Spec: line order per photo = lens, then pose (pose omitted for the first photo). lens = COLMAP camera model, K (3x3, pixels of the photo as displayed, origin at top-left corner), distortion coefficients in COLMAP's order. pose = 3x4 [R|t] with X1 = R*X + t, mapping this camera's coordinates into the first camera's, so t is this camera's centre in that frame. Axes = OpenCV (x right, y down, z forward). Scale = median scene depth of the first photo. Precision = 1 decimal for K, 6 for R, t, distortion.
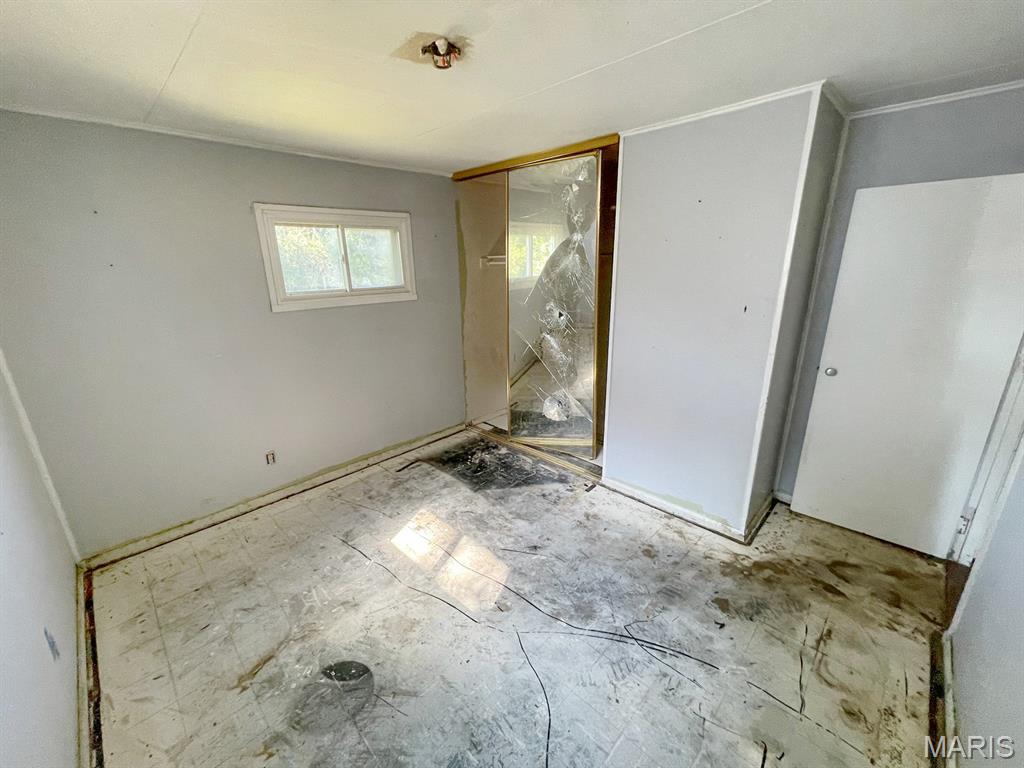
lens RADIAL K [[412.9, 0, 510.6], [0, 412.9, 385.2], [0, 0, 1]] dist [-0.004070, 0.000812]
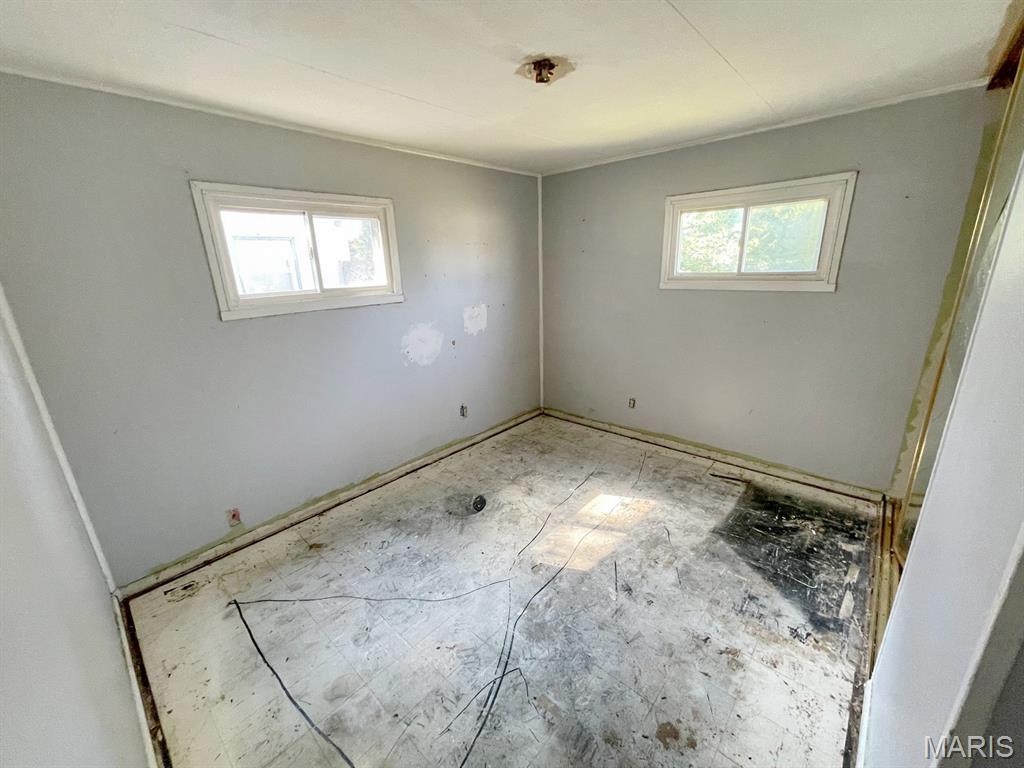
lens RADIAL K [[412.9, 0, 511.1], [0, 412.9, 384.4], [0, 0, 1]] dist [-0.004070, 0.000812]
pose [[0.047151, 0.302009, -0.952138, 0.619481], [-0.259398, 0.924199, 0.280301, -0.140813], [0.964619, 0.233767, 0.121918, 0.493926]]
